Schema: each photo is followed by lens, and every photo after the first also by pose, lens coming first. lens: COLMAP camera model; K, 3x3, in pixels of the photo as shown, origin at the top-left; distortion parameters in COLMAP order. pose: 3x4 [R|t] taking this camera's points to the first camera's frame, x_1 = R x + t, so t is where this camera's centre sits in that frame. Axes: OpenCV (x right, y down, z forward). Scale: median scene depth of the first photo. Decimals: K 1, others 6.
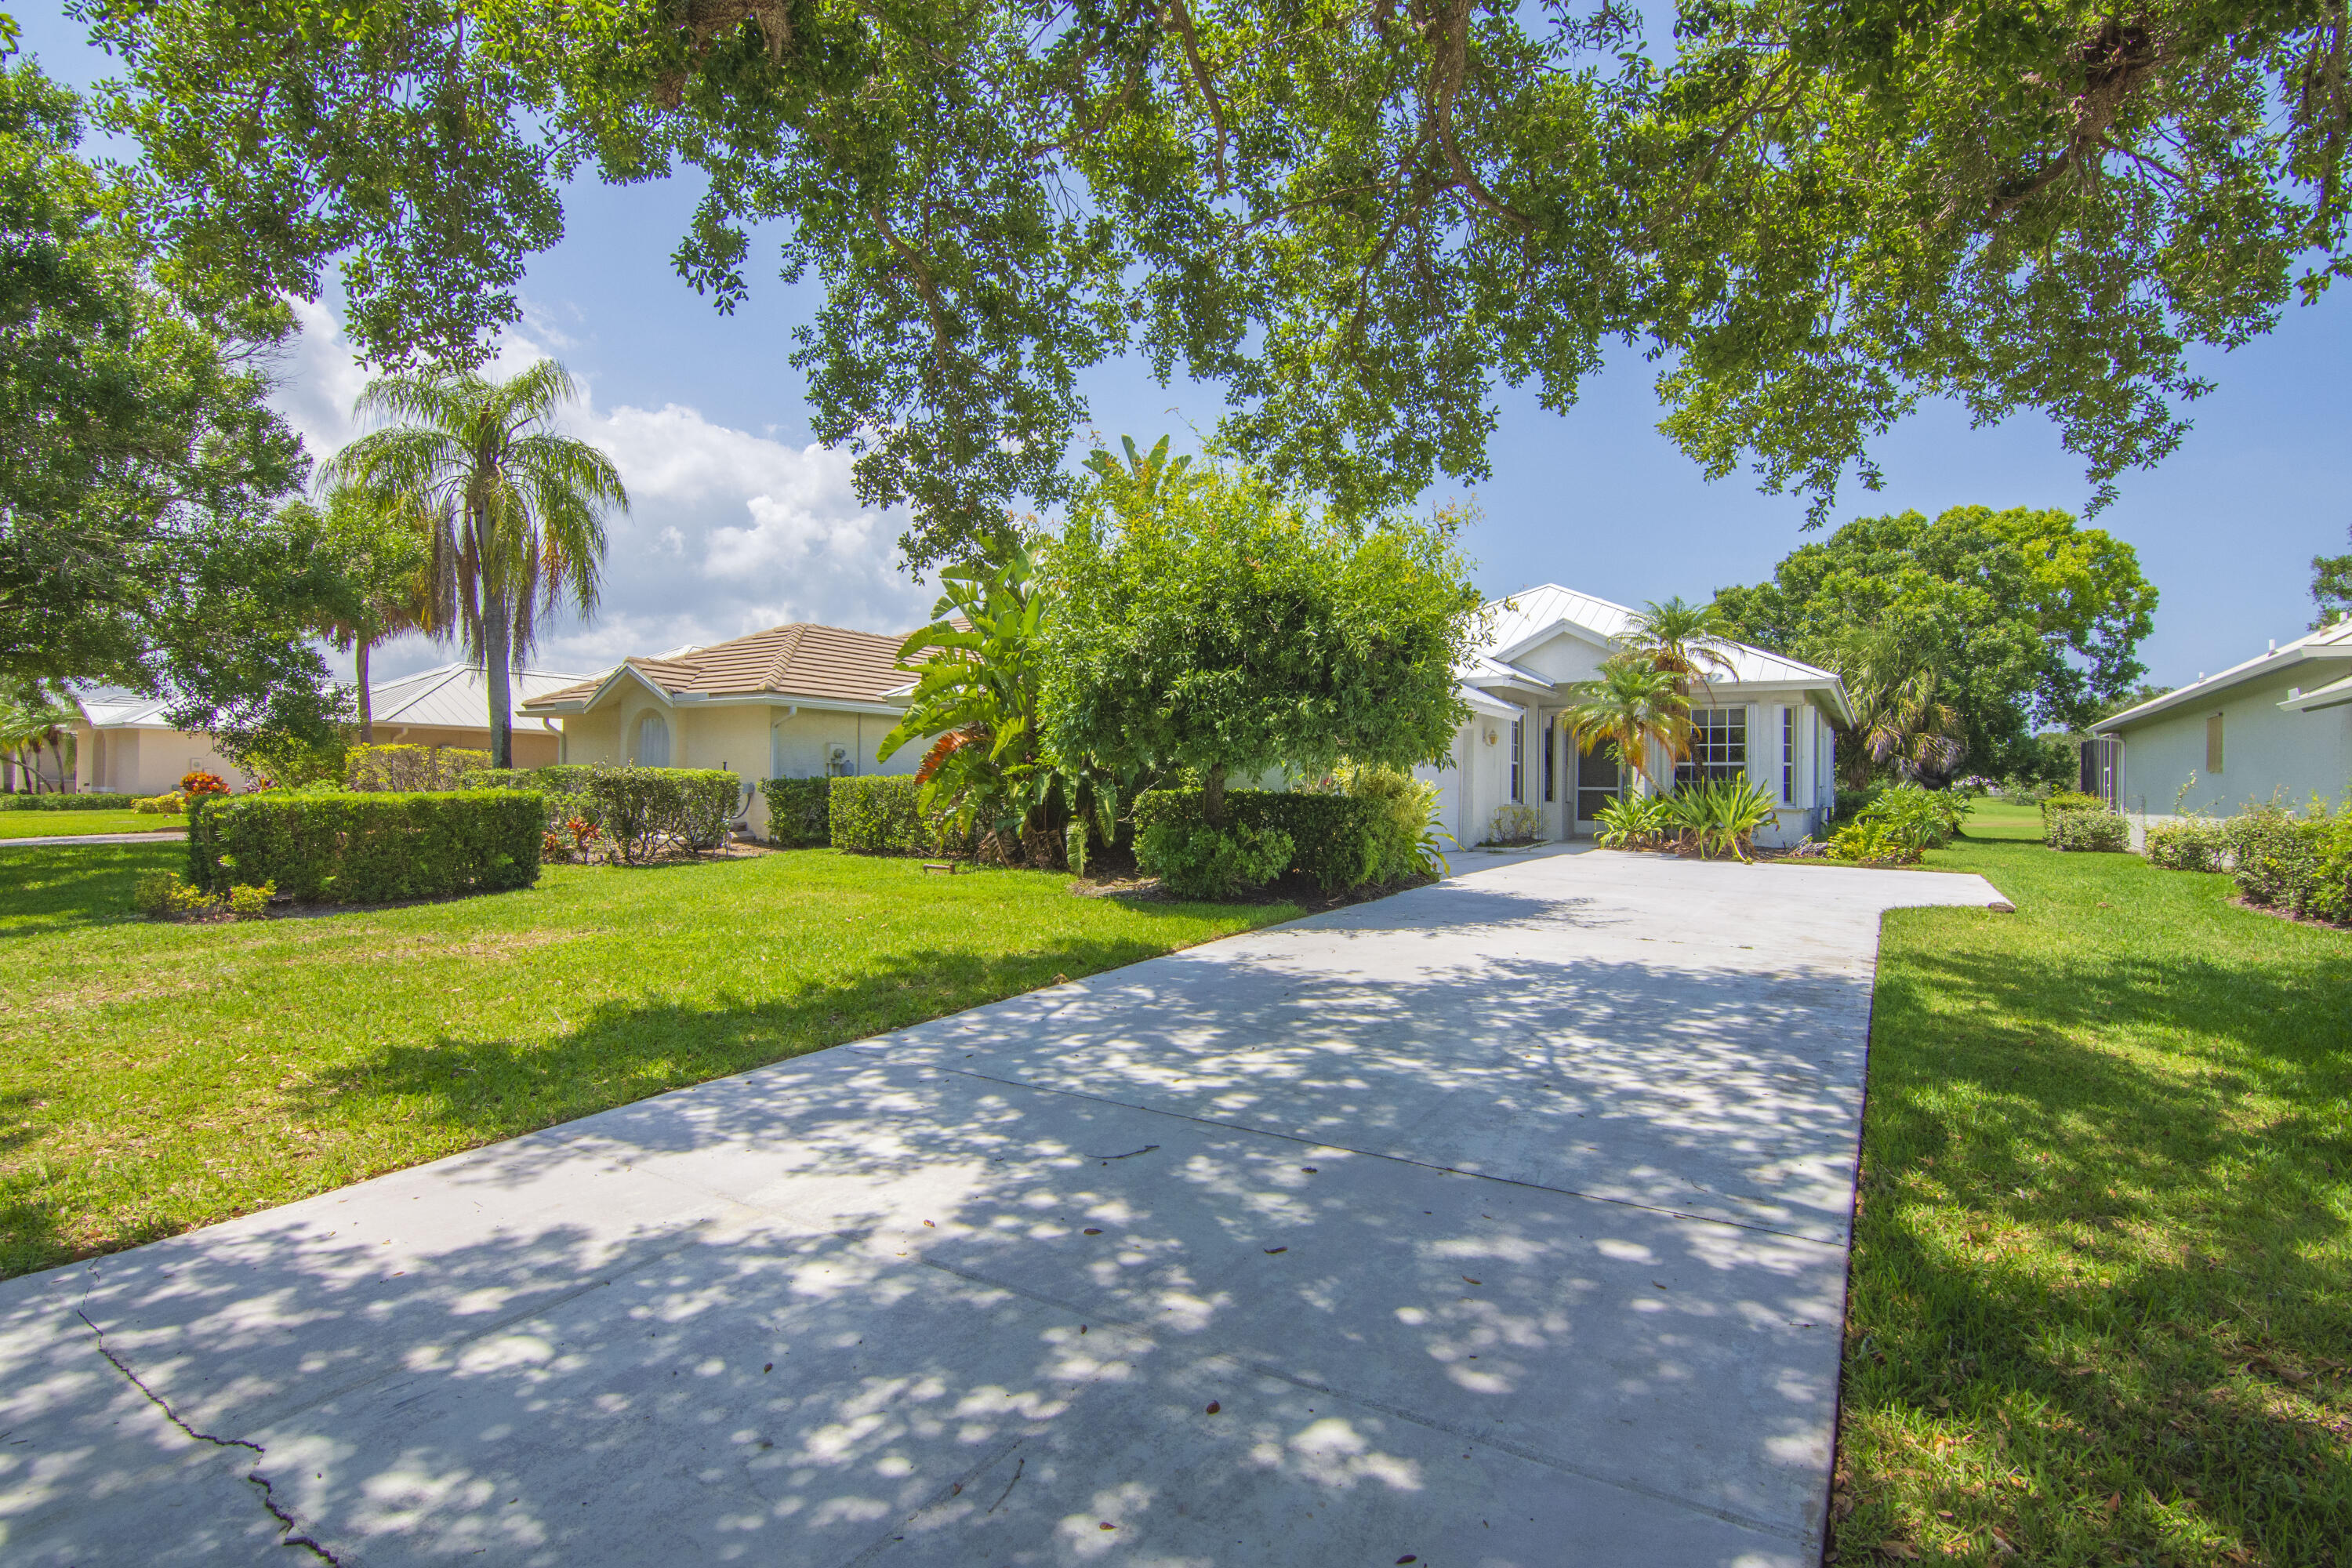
lens RADIAL K [[1139.7, 0, 1165.3], [0, 1139.7, 787.3], [0, 0, 1]] dist [-0.015541, -0.002370]
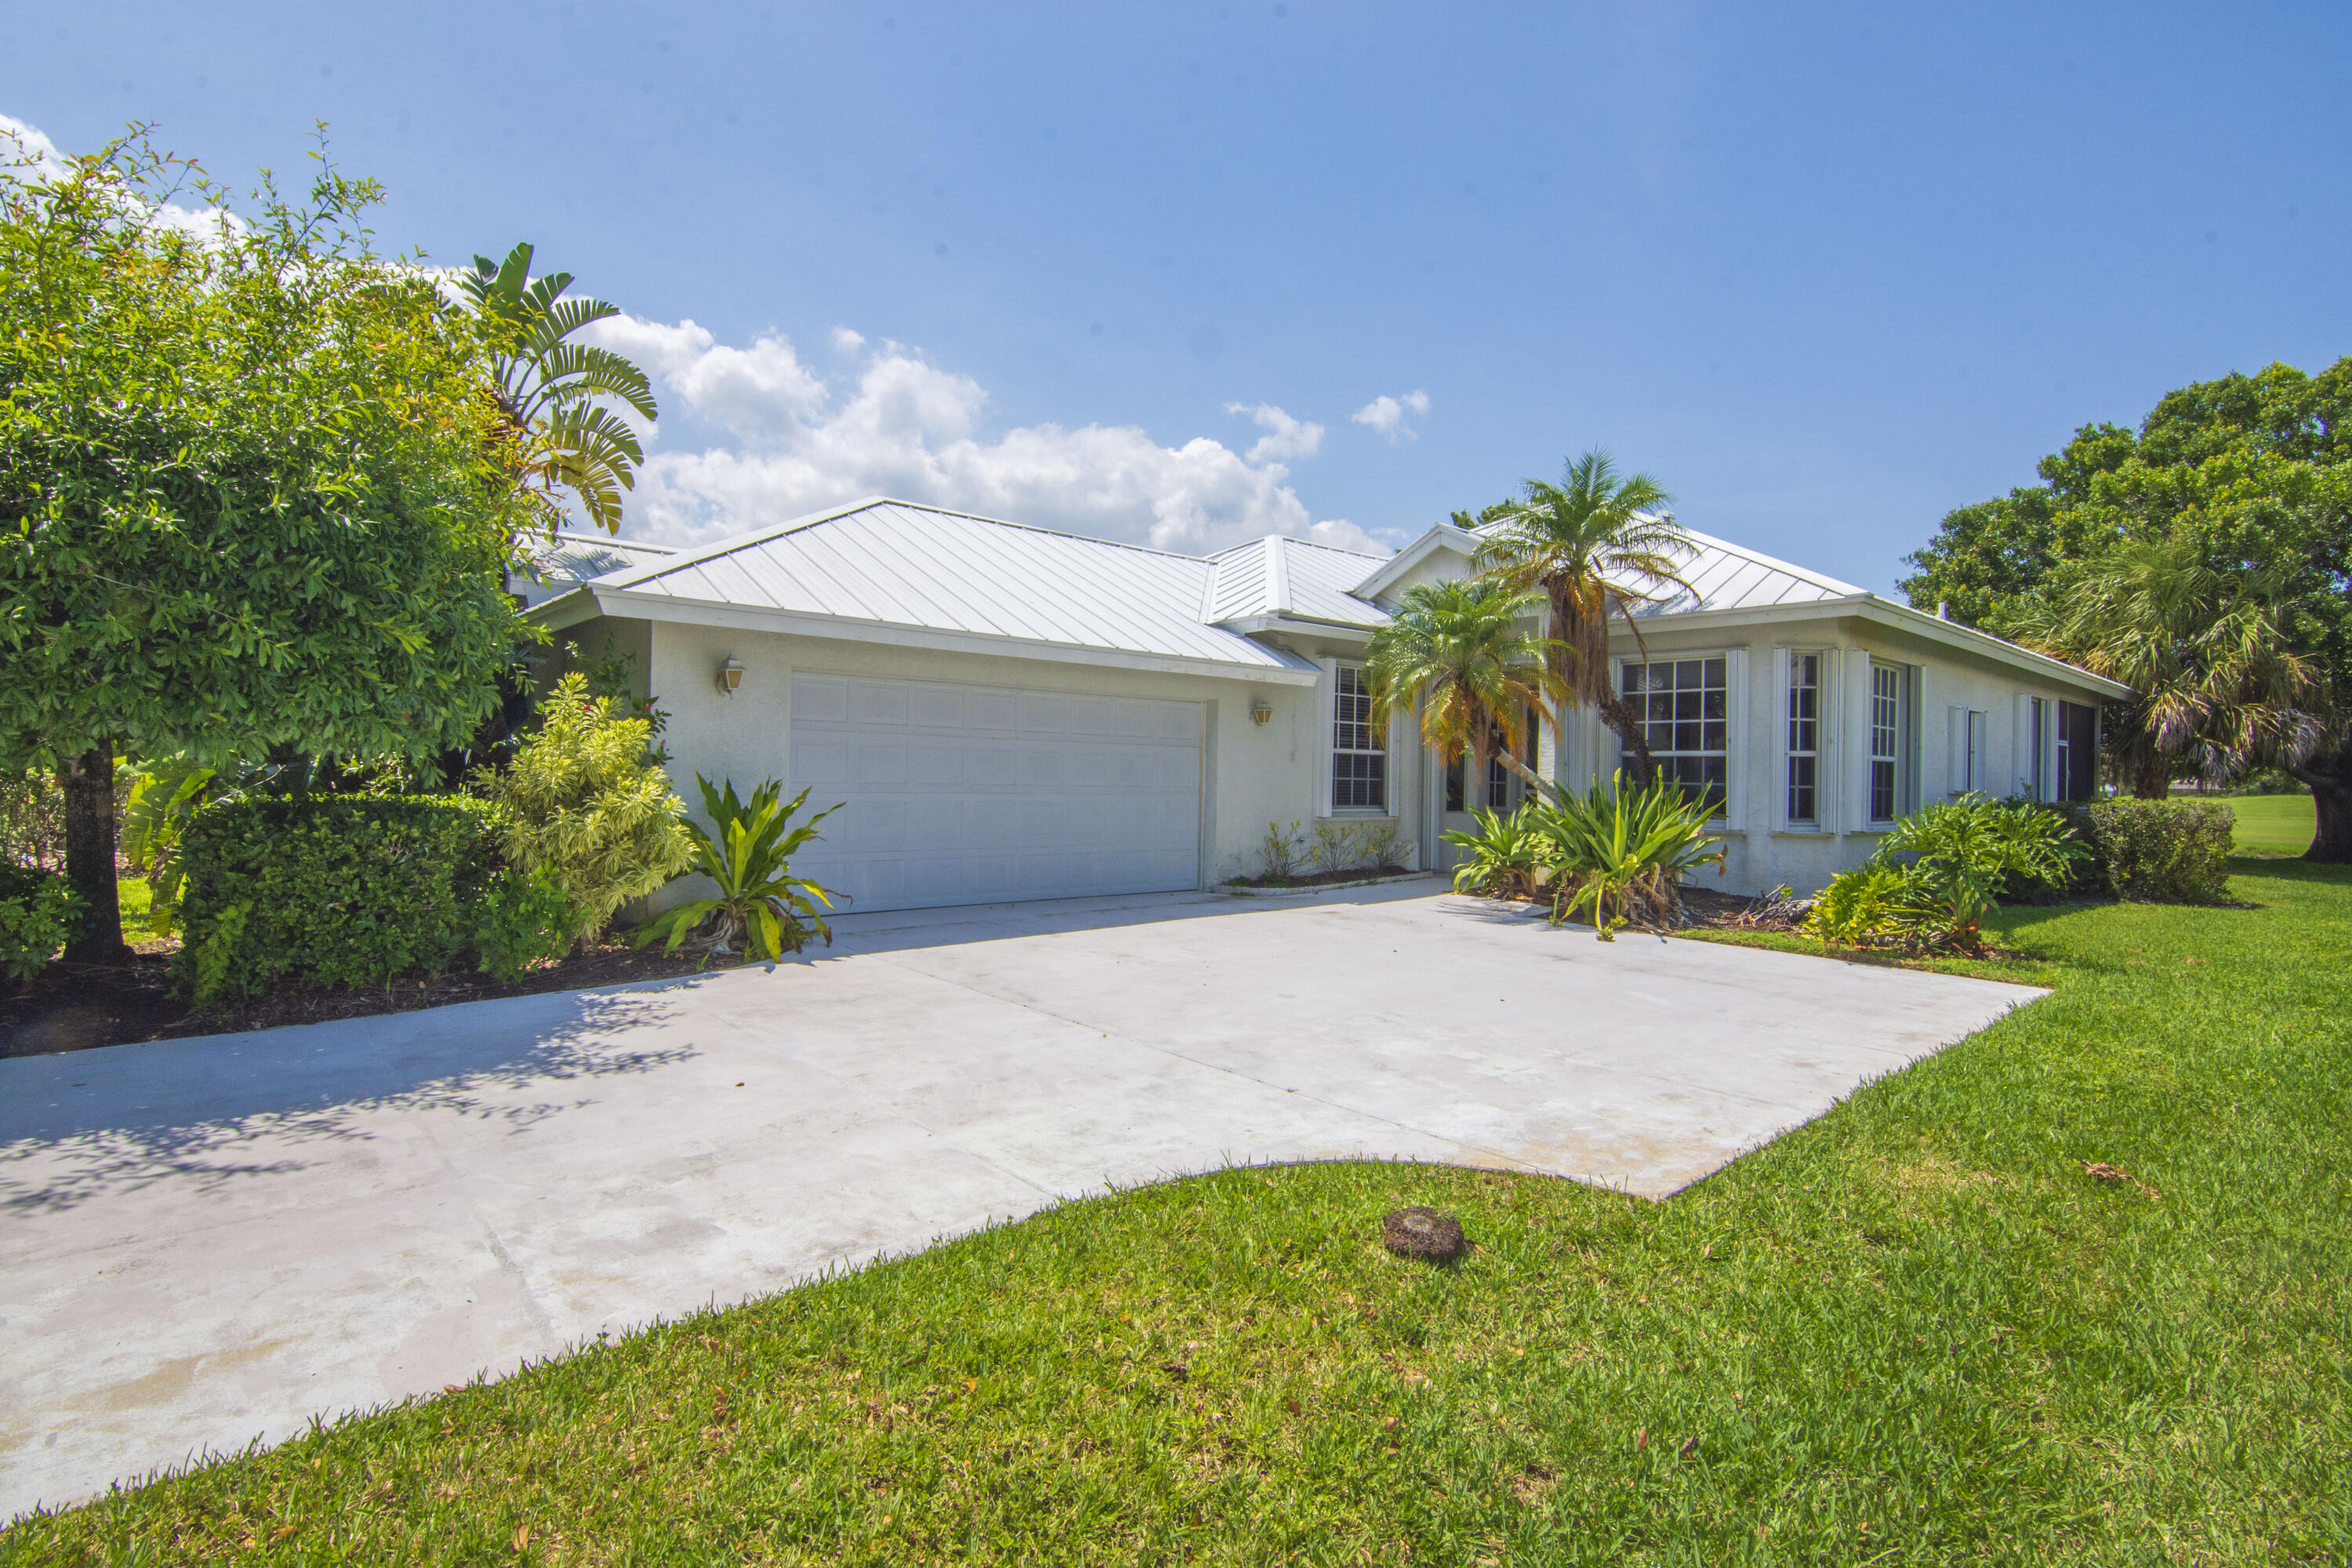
lens RADIAL K [[1139.7, 0, 1163.9], [0, 1139.7, 778.4], [0, 0, 1]] dist [-0.015541, -0.002370]
pose [[0.960547, 0.006143, -0.278049, 0.395258], [-0.005668, 0.999981, 0.002512, -0.007575], [0.278059, -0.000837, 0.960564, 0.362471]]
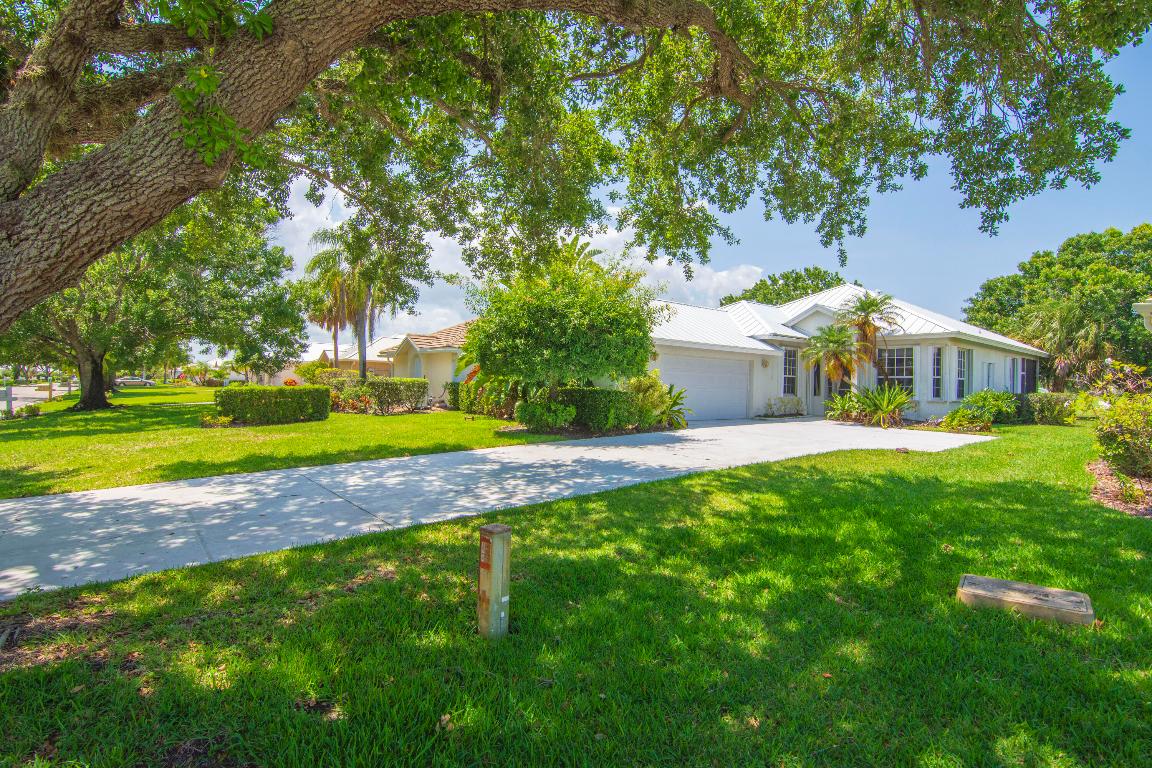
lens RADIAL K [[558.2, 0, 573.3], [0, 558.2, 385.0], [0, 0, 1]] dist [-0.015541, -0.002370]
pose [[0.951435, 0.007562, -0.307755, 0.255384], [-0.008517, 0.999962, -0.001759, -0.000884], [0.307730, 0.004295, 0.951464, -0.057282]]
